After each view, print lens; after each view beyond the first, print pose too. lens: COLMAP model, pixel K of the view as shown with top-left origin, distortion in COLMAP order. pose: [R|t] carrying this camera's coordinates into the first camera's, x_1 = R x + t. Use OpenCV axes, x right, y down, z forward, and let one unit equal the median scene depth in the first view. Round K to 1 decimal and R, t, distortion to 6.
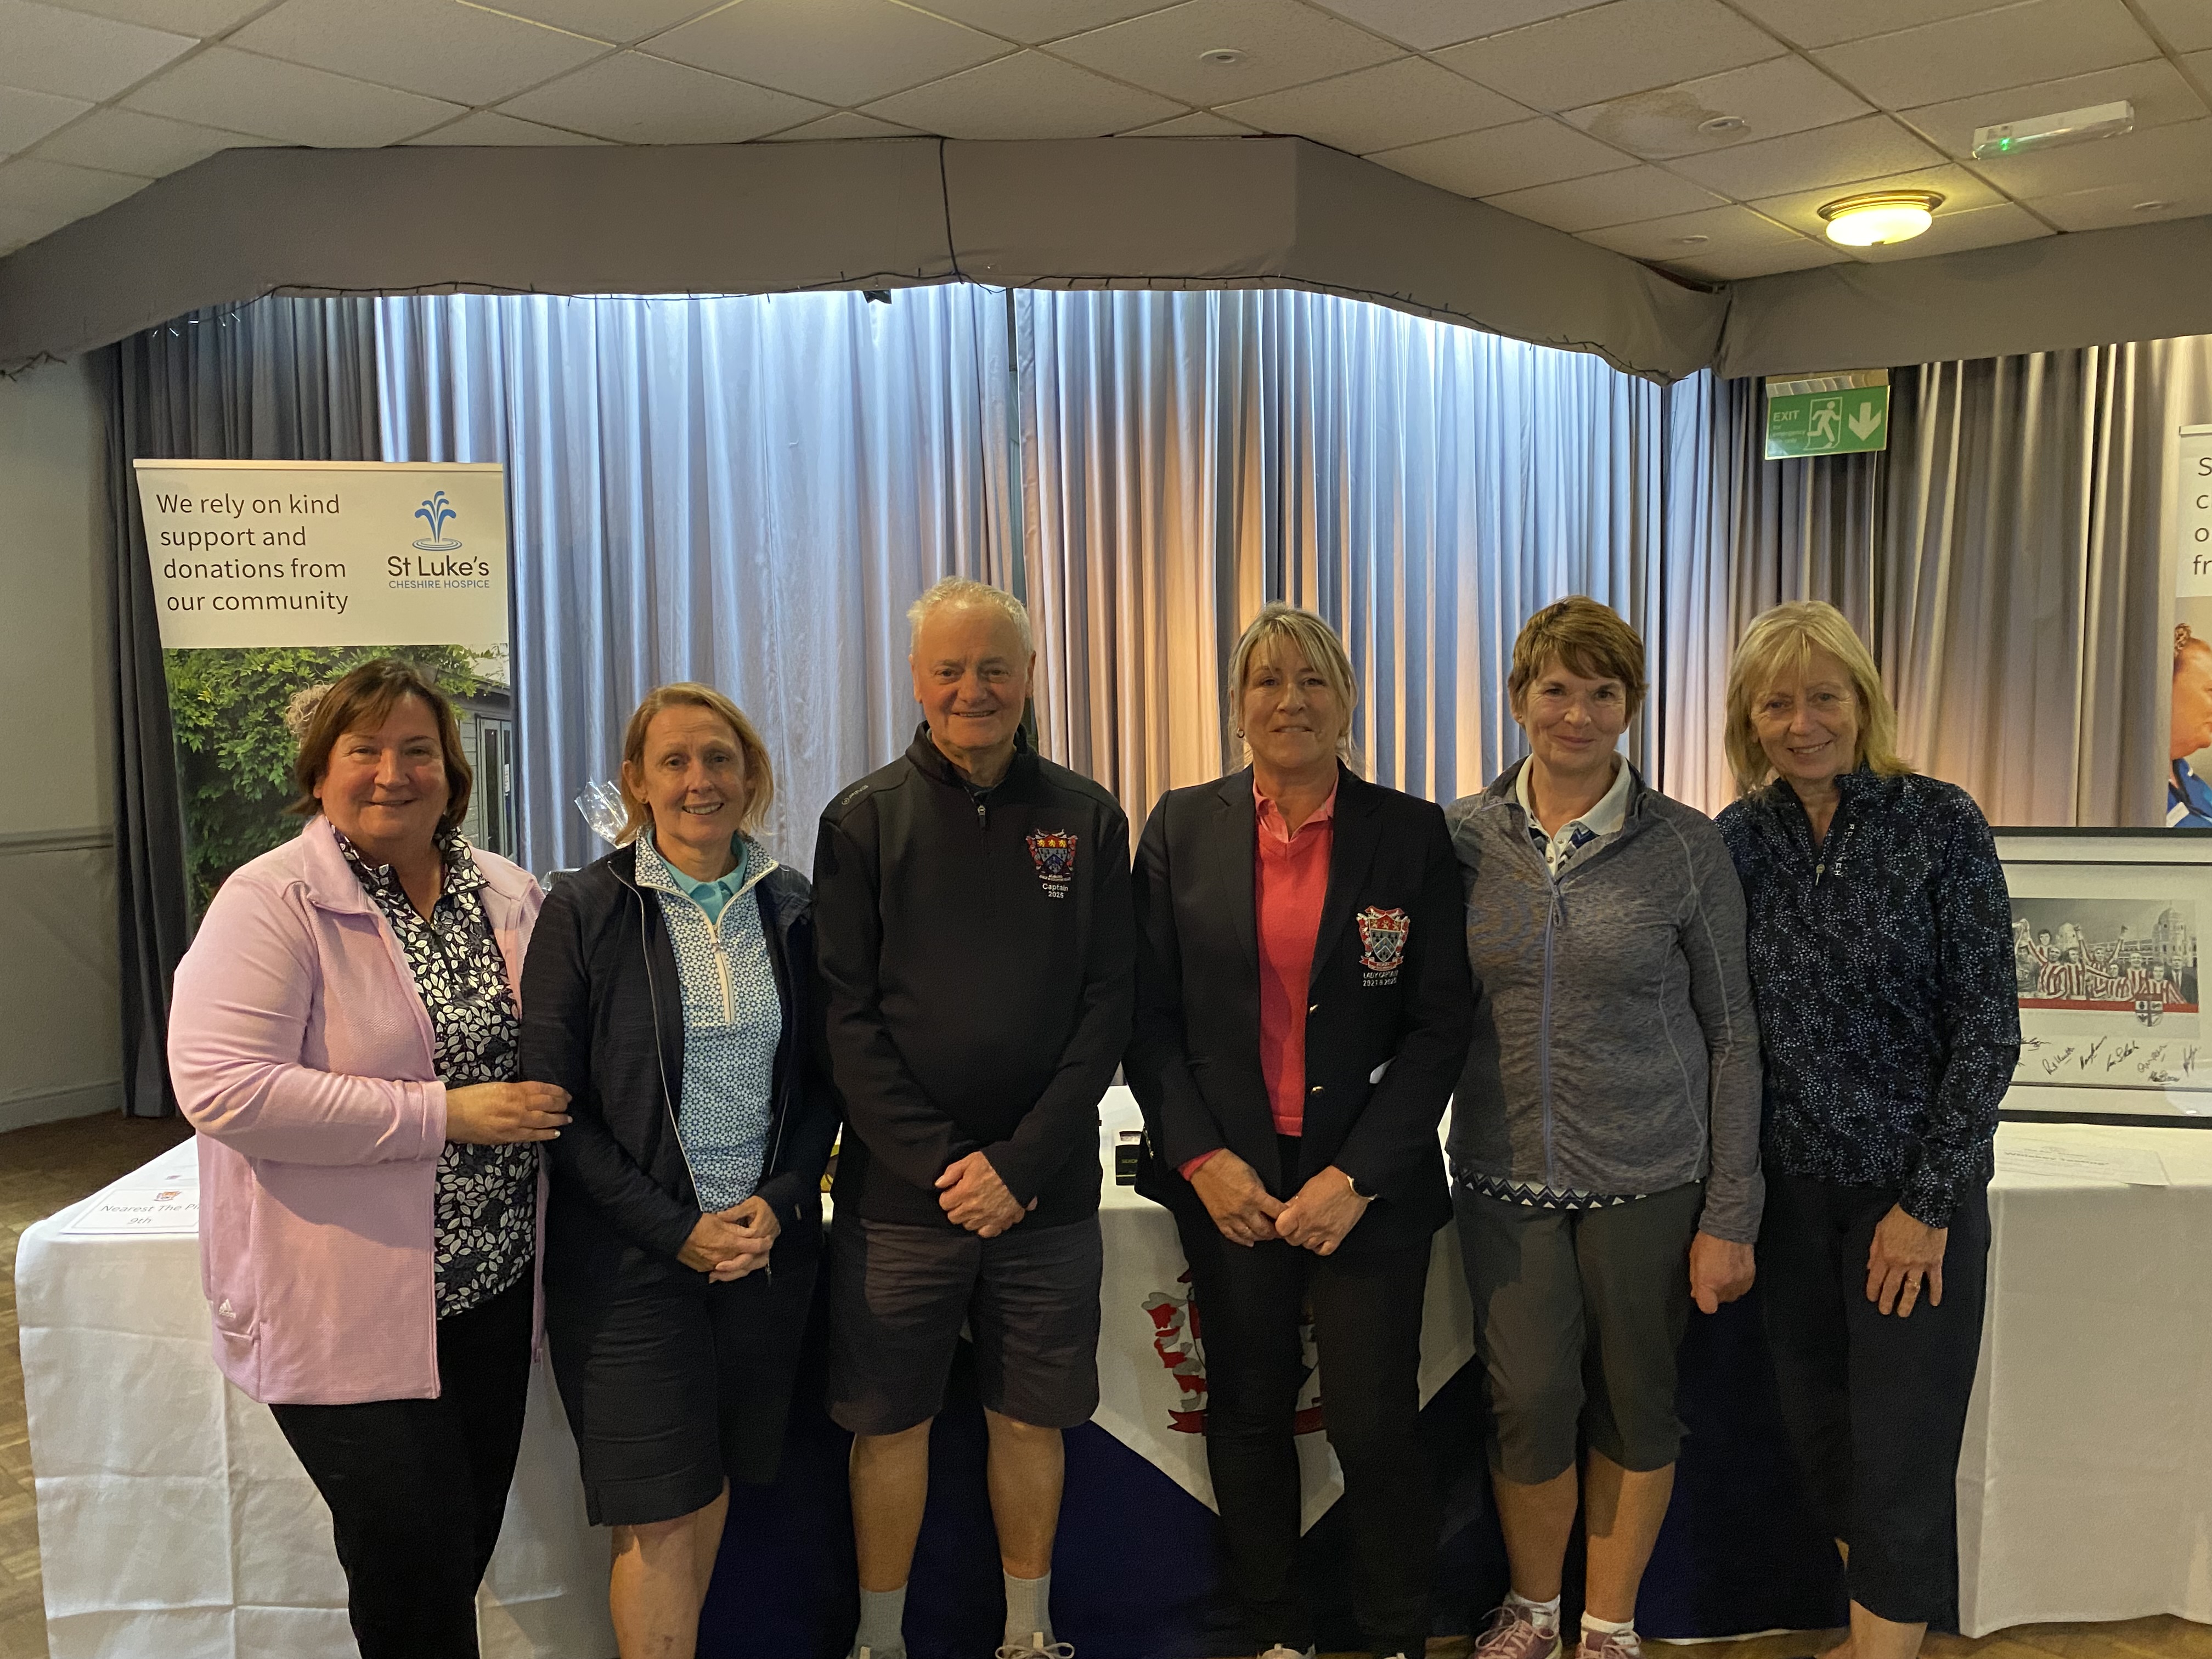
lens RADIAL K [[1691.5, 0, 1104.2], [0, 1691.5, 836.0], [0, 0, 1]] dist [-0.002558, 0.006627]
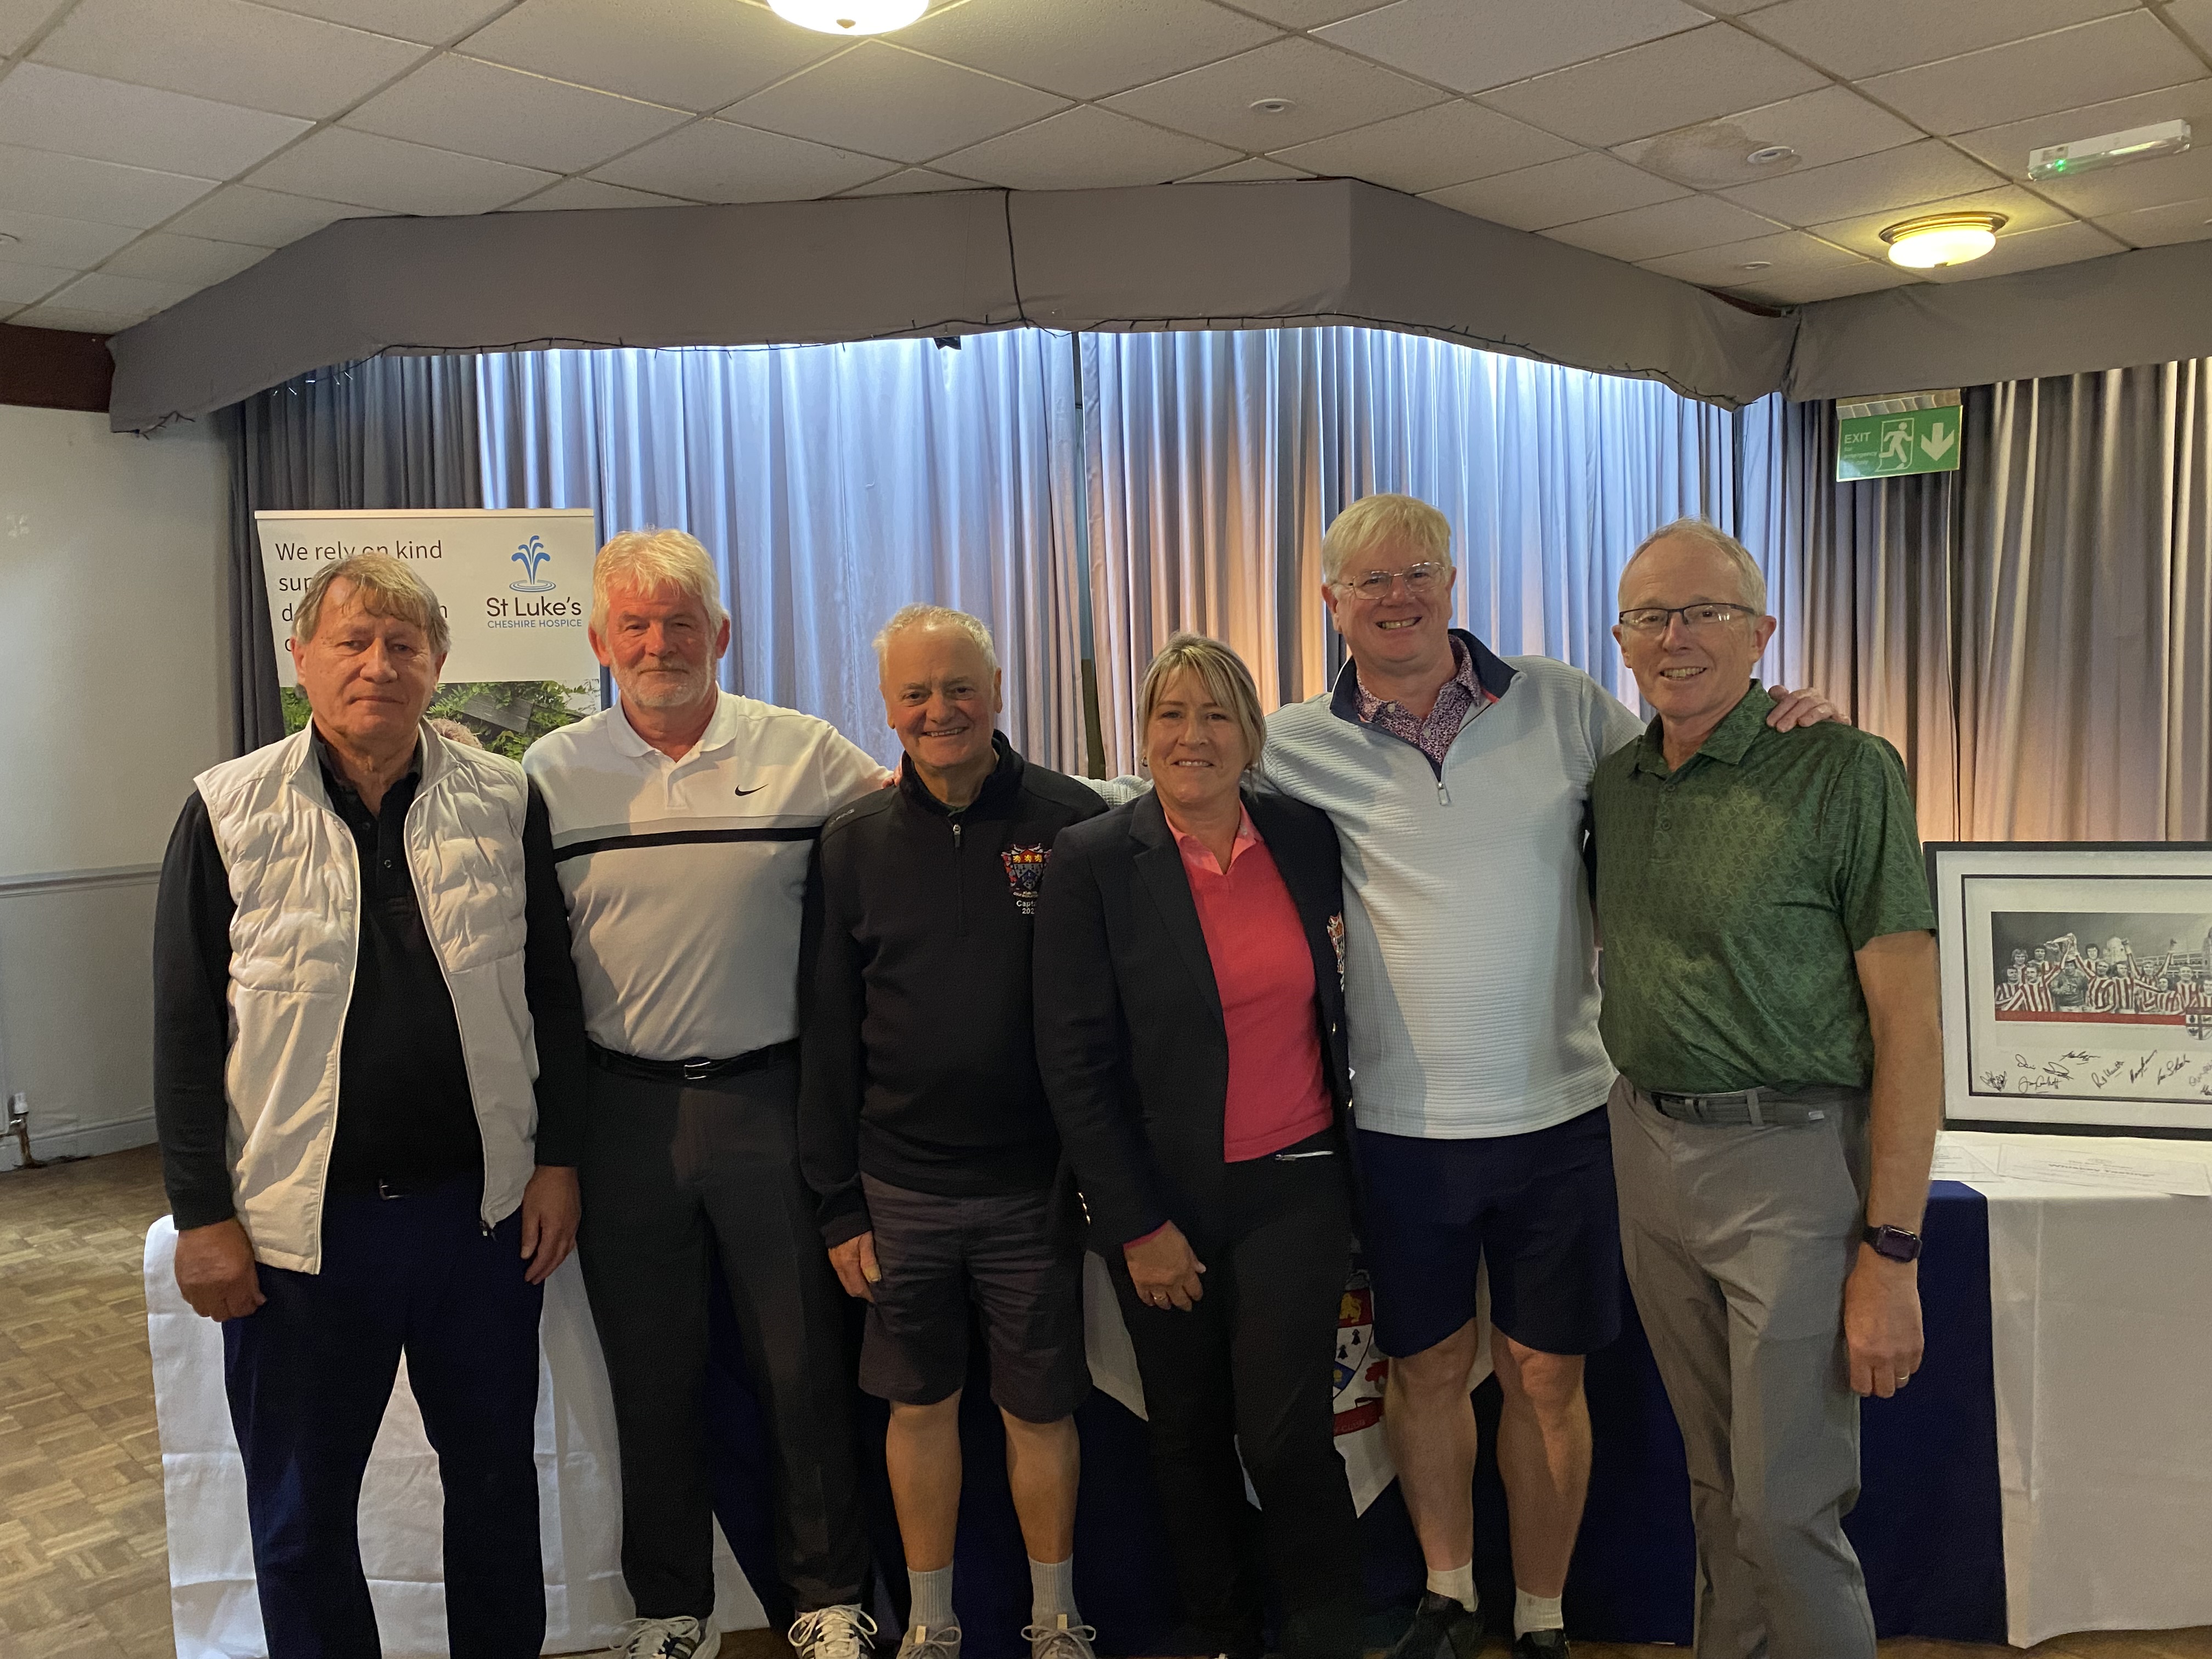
lens RADIAL K [[1690.8, 0, 1099.2], [0, 1690.8, 838.6], [0, 0, 1]] dist [0.012729, -0.014439]
pose [[0.998230, -0.006209, -0.059149, 0.018433], [0.005163, 0.999828, -0.017831, 0.005327], [0.059249, 0.017494, 0.998090, -0.029199]]
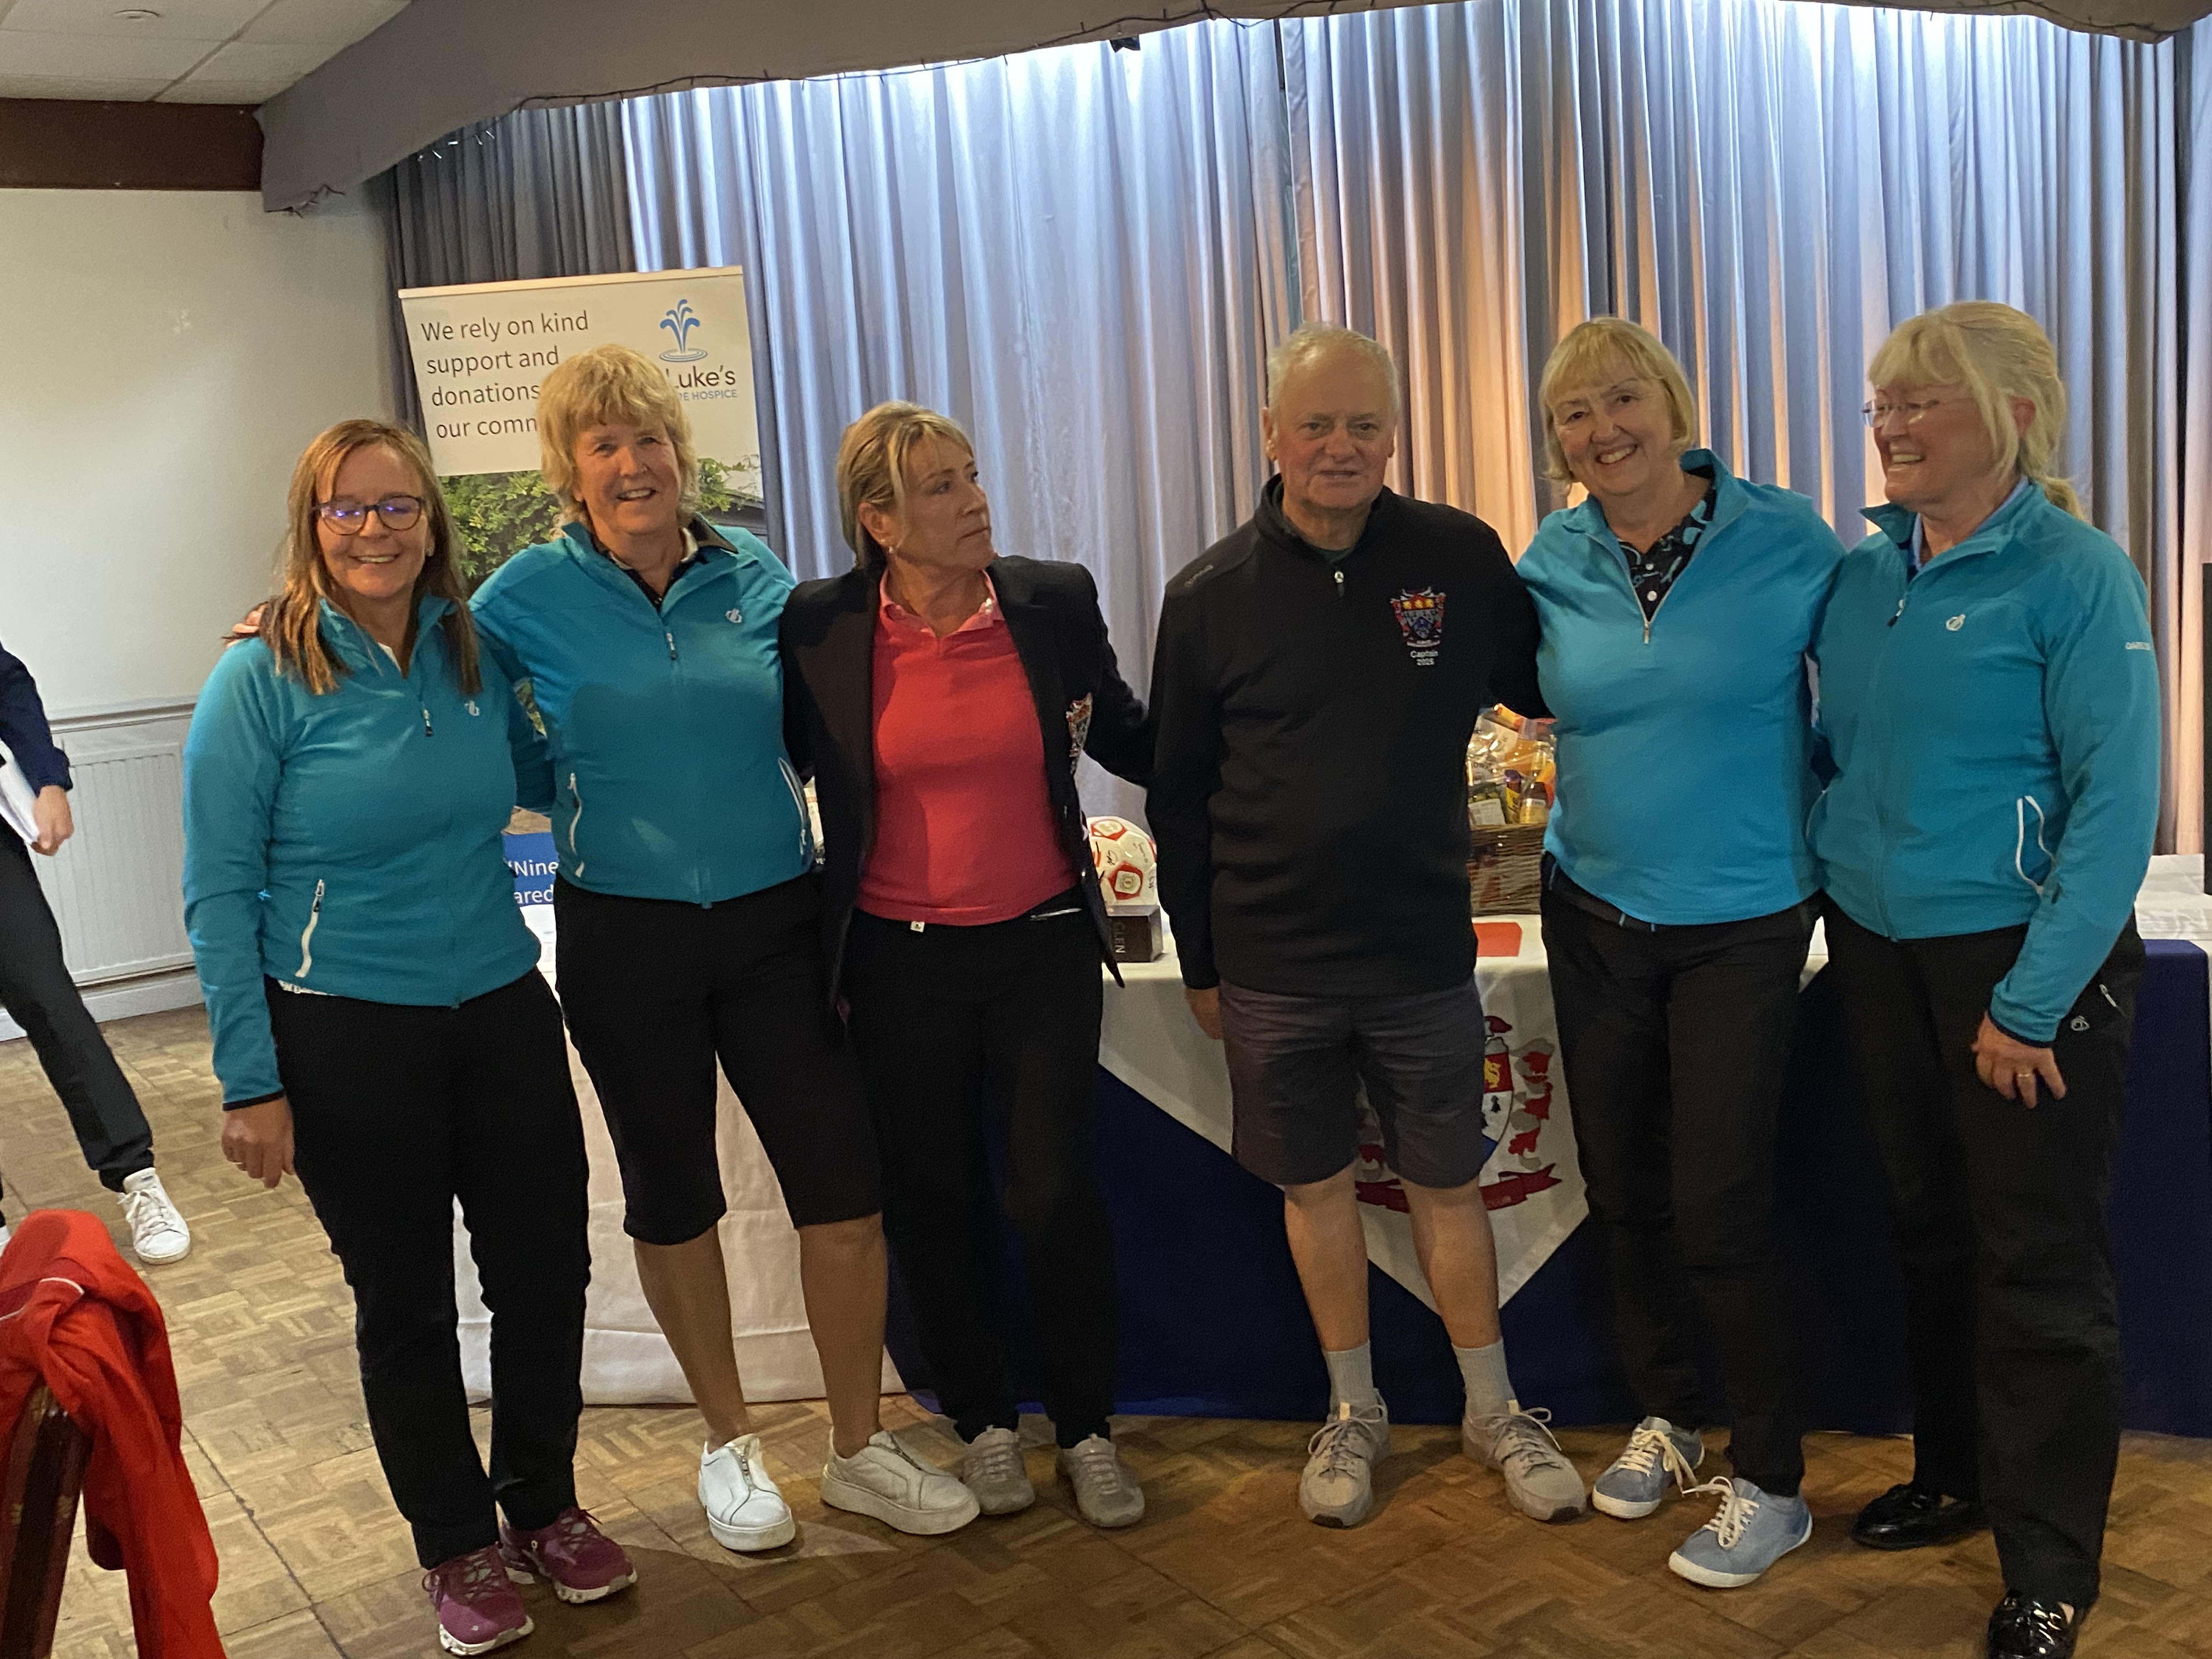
lens RADIAL K [[2148.4, 0, 1108.9], [0, 2148.4, 860.5], [0, 0, 1]] dist [0.061176, -0.156333]
pose [[0.971579, -0.014557, -0.236269, 0.122578], [0.032070, 0.997000, 0.070450, 0.035343], [0.234535, -0.076025, 0.969130, -0.158315]]
